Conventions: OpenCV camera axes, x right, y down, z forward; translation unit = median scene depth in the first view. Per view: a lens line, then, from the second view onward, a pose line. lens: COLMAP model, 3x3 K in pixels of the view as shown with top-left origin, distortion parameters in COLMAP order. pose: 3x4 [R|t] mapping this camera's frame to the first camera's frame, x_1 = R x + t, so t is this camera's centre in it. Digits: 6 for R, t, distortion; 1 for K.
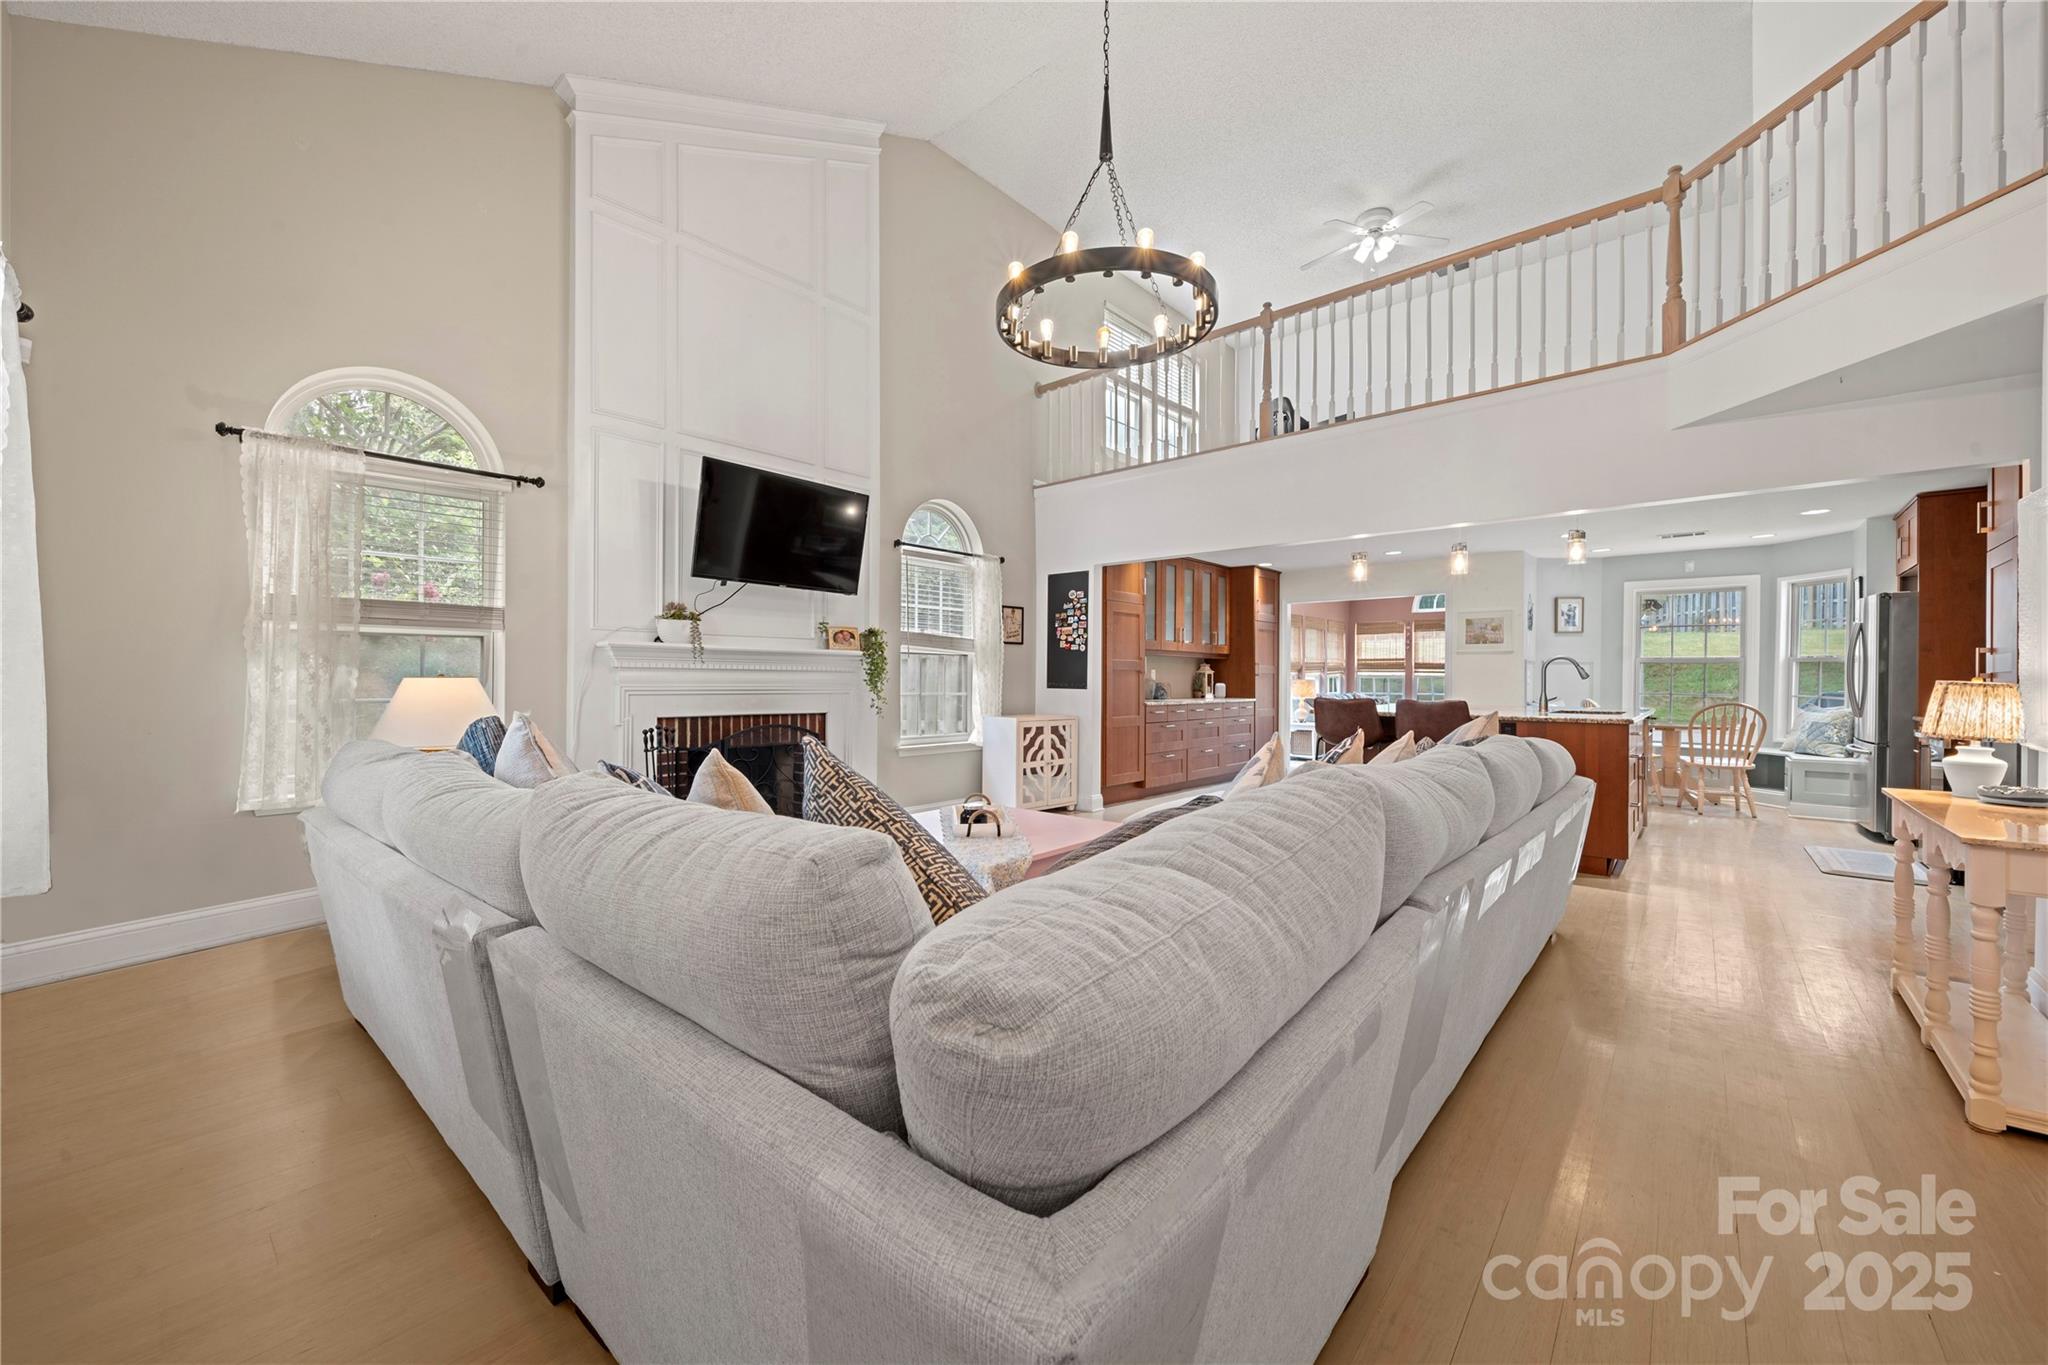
lens RADIAL K [[784.6, 0, 1024.0], [0, 784.6, 682.5], [0, 0, 1]] dist [0.000705, -0.000055]
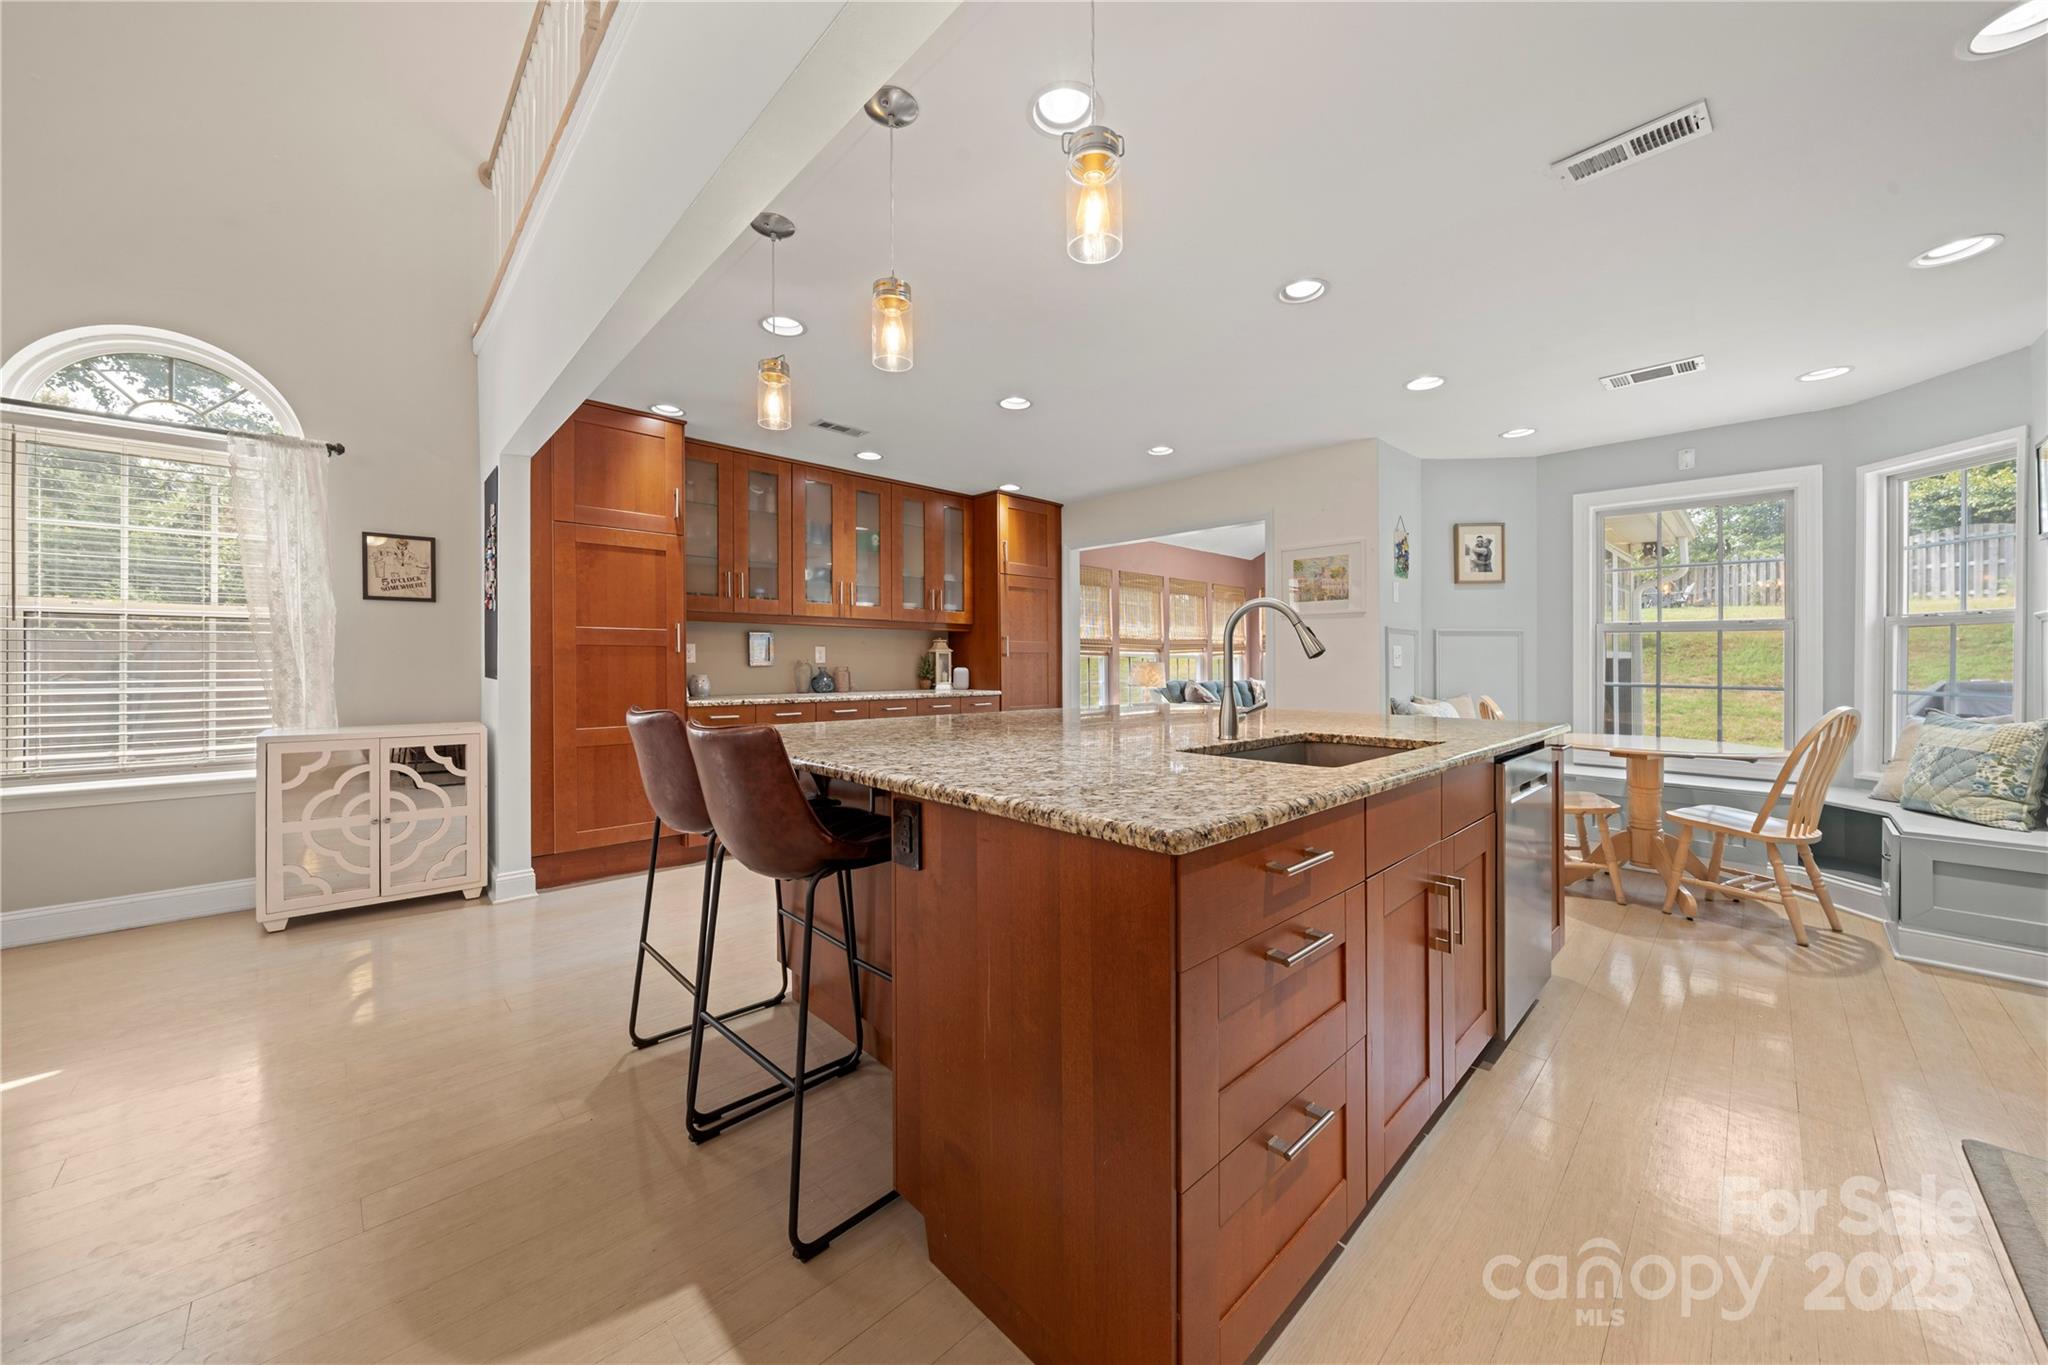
lens RADIAL K [[723.7, 0, 1023.2], [0, 723.7, 656.3], [0, 0, 1]] dist [-0.004074, -0.000151]
pose [[0.995844, -0.002649, -0.091037, 0.378475], [0.001498, 0.999918, -0.012706, -0.000635], [0.091063, 0.012517, 0.995766, 0.399125]]
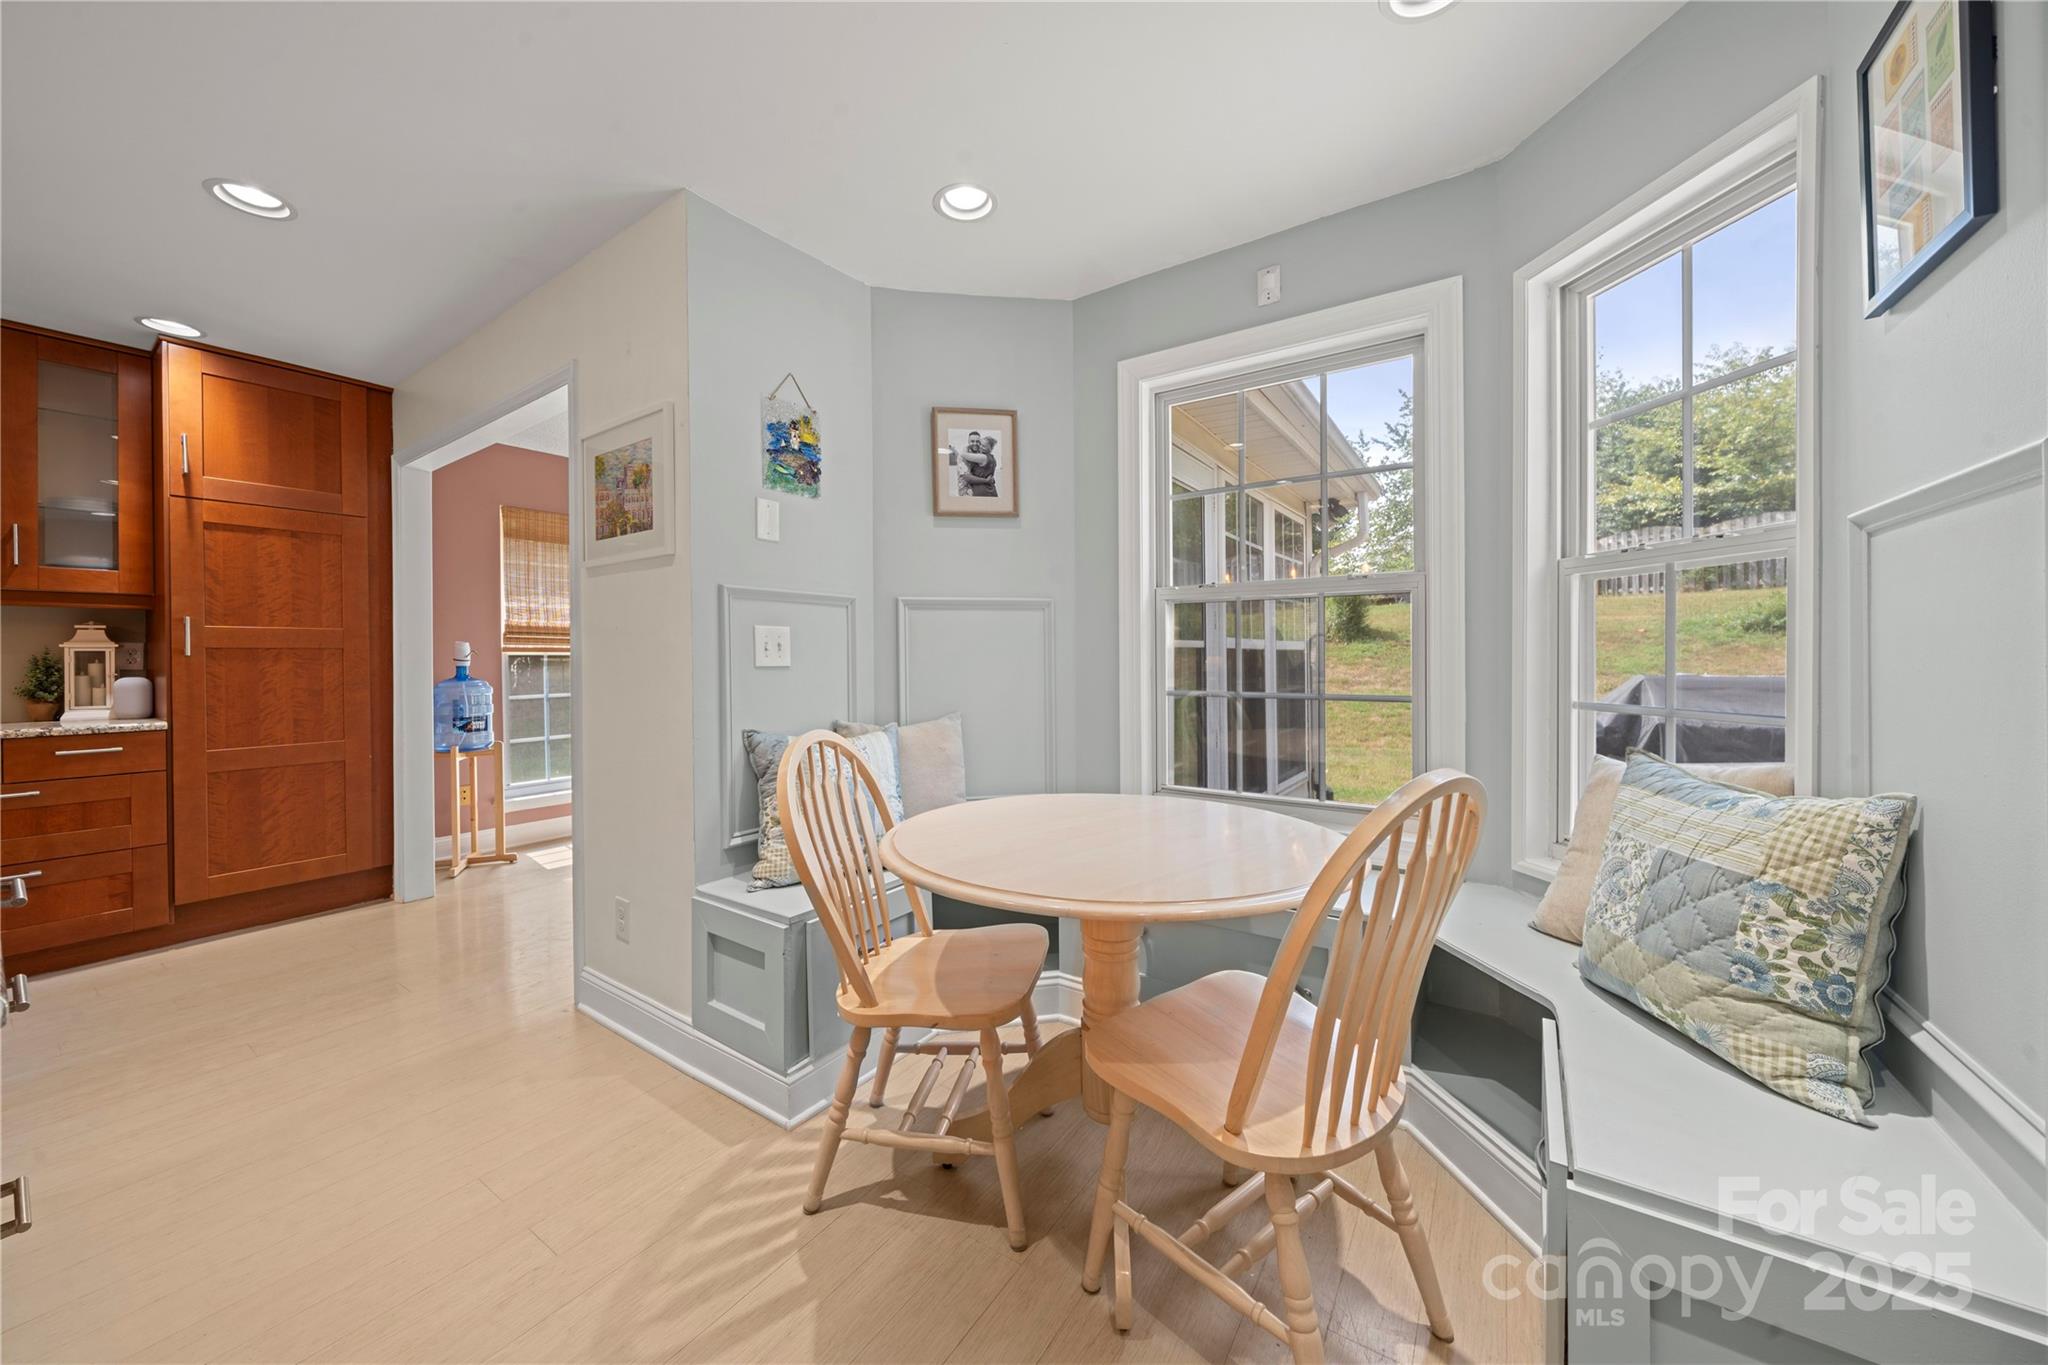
lens RADIAL K [[723.7, 0, 1023.2], [0, 723.7, 656.3], [0, 0, 1]] dist [-0.004074, -0.000151]
pose [[0.992967, -0.013083, 0.117663, 0.645284], [0.014267, 0.999856, -0.009226, 0.000408], [-0.117525, 0.010840, 0.993011, 0.656313]]
